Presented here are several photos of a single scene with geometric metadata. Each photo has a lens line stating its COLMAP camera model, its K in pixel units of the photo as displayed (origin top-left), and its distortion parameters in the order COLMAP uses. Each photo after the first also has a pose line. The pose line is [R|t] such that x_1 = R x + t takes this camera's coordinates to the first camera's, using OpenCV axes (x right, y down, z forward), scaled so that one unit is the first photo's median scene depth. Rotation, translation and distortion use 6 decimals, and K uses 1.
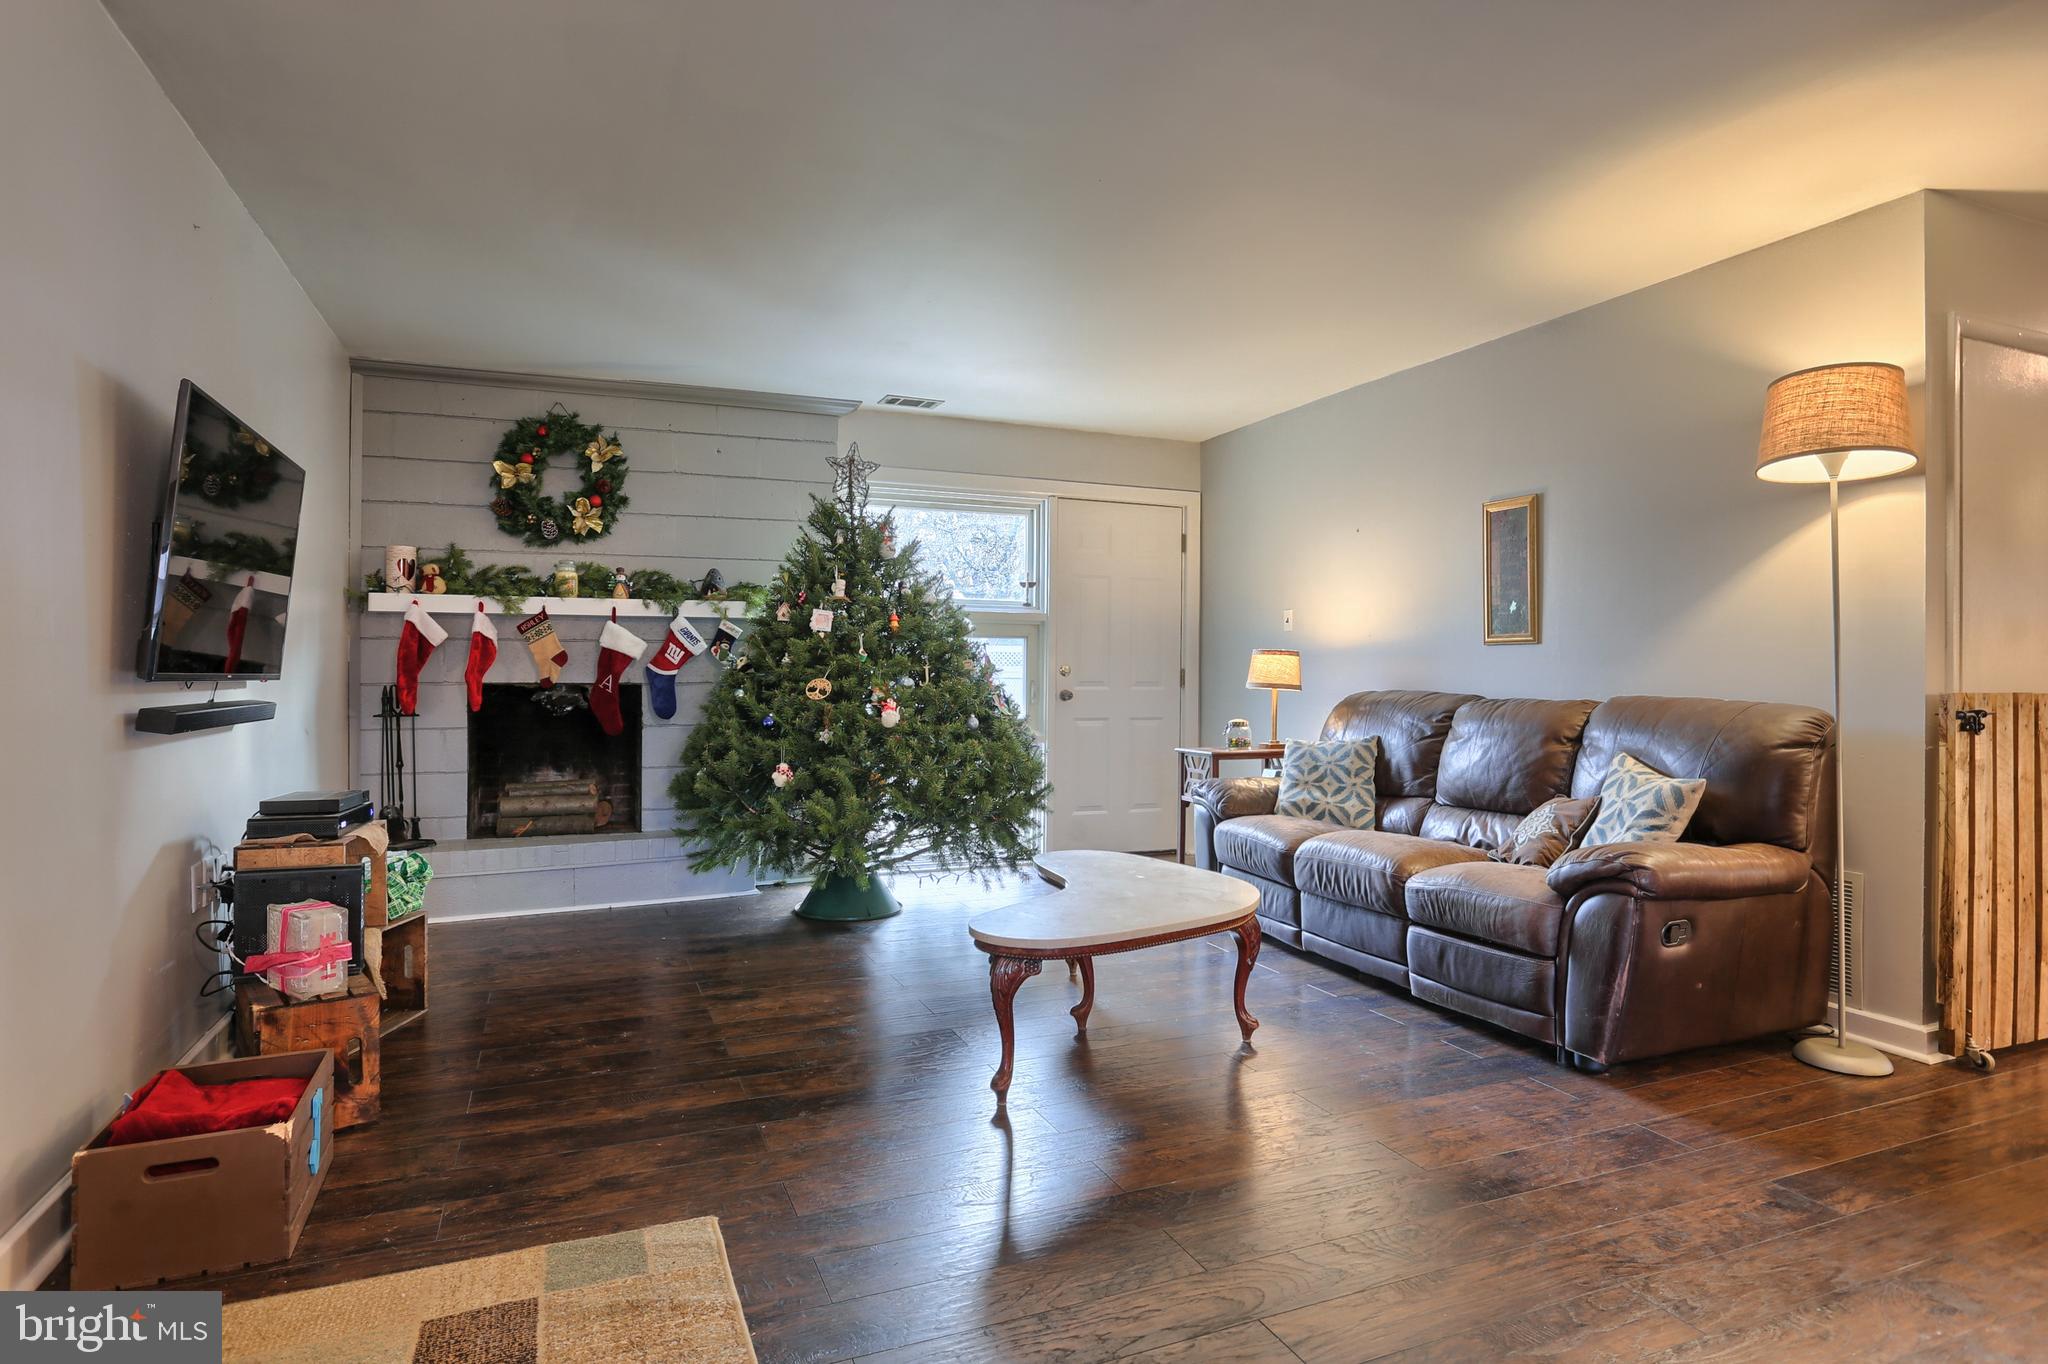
lens RADIAL K [[1083.5, 0, 1024.0], [0, 1083.5, 682.0], [0, 0, 1]] dist [-0.059695, 0.028027]
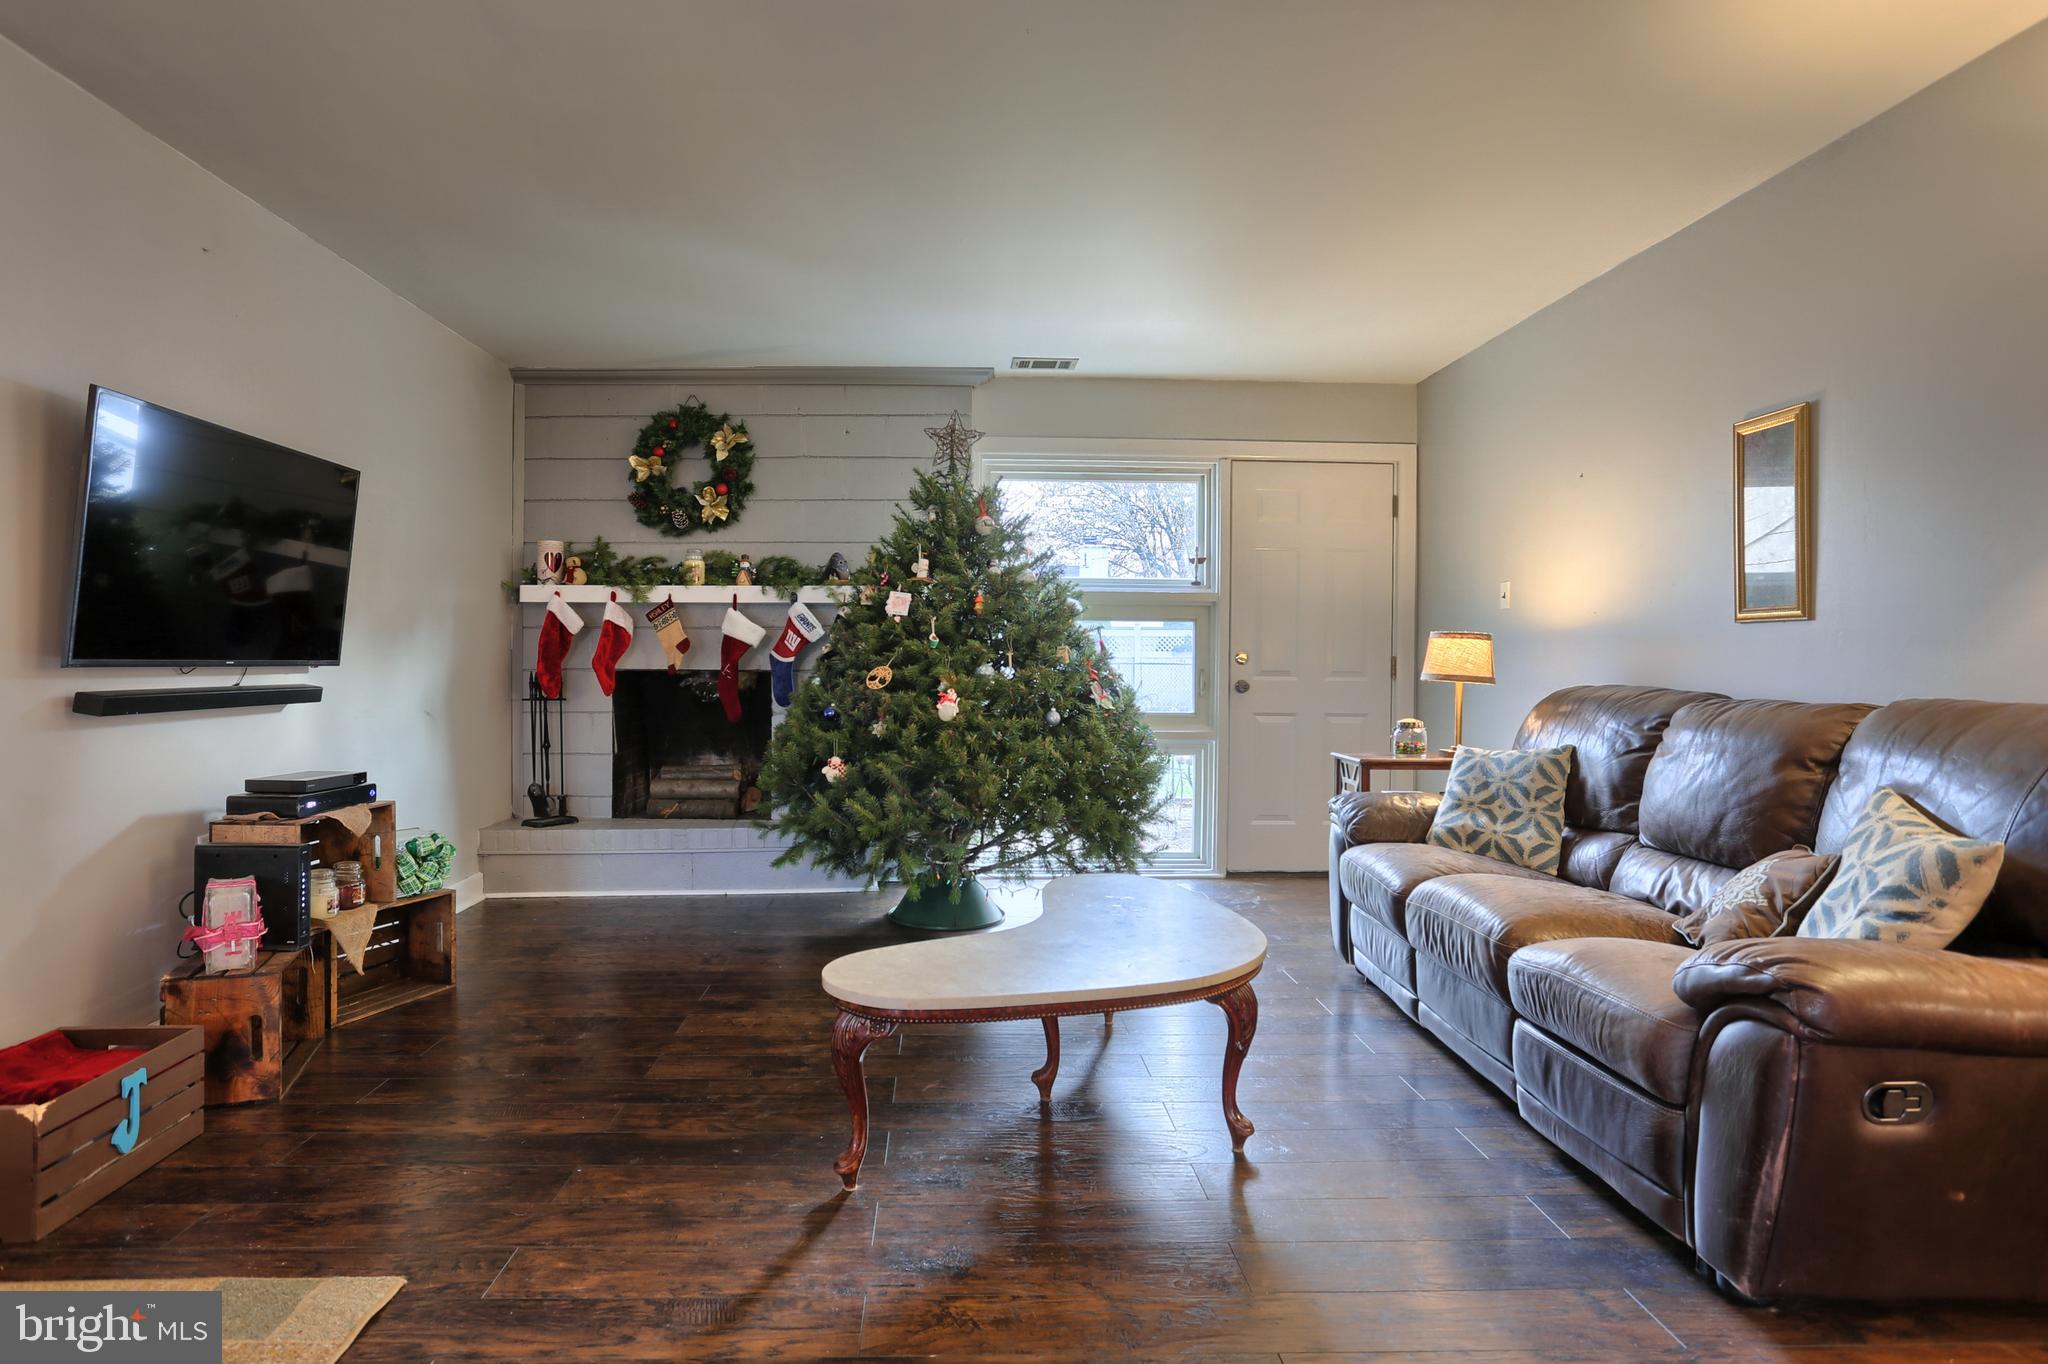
lens RADIAL K [[1063.0, 0, 1018.6], [0, 1063.0, 670.6], [0, 0, 1]] dist [-0.057486, 0.025542]
pose [[0.933229, 0.005348, -0.359242, 0.232611], [-0.004915, 0.999986, 0.002117, -0.002019], [0.359248, -0.000210, 0.933242, 0.184516]]
